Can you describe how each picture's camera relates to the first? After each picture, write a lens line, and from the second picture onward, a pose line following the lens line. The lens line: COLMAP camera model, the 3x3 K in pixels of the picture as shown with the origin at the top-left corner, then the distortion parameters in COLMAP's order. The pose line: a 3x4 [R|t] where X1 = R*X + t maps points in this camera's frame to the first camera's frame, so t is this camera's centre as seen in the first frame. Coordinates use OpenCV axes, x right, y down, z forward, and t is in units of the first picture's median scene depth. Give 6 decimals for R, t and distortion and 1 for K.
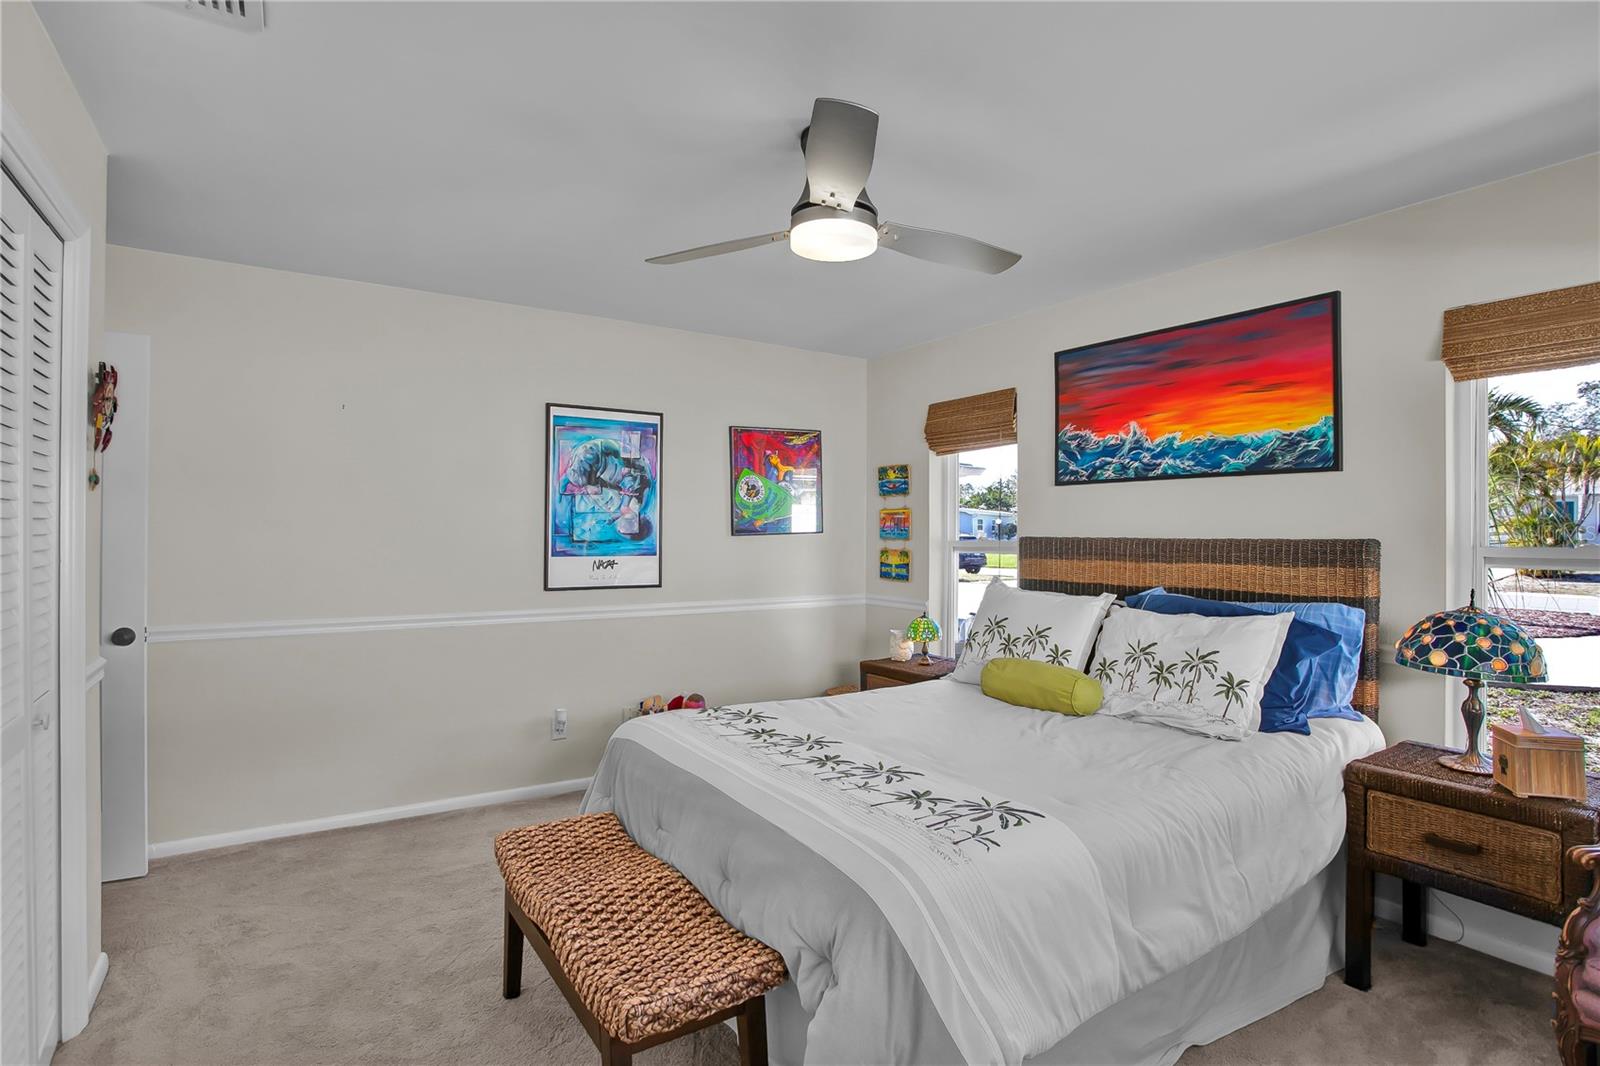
lens RADIAL K [[813.1, 0, 802.7], [0, 813.1, 535.9], [0, 0, 1]] dist [-0.039796, 0.000390]
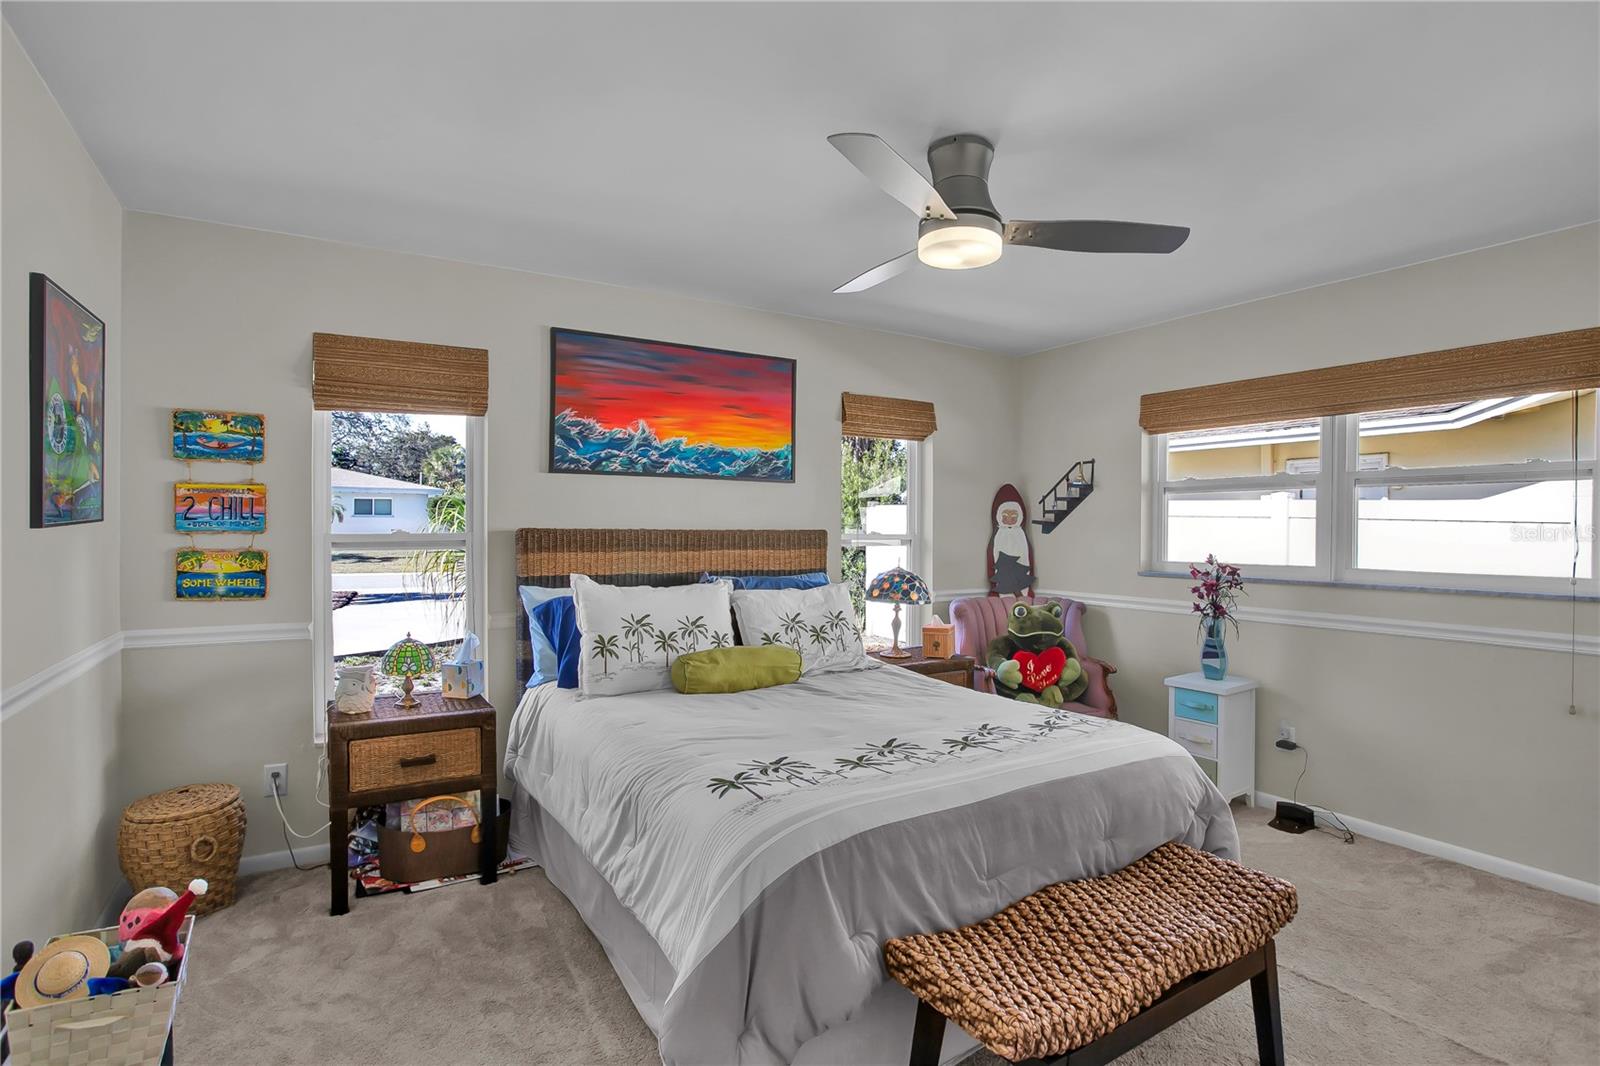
lens RADIAL K [[813.1, 0, 802.4], [0, 813.1, 527.5], [0, 0, 1]] dist [-0.039796, 0.000390]
pose [[0.032021, -0.001722, 0.999486, -0.653557], [-0.001634, 0.999997, 0.001775, -0.001917], [-0.999486, -0.001690, 0.032018, 0.753152]]
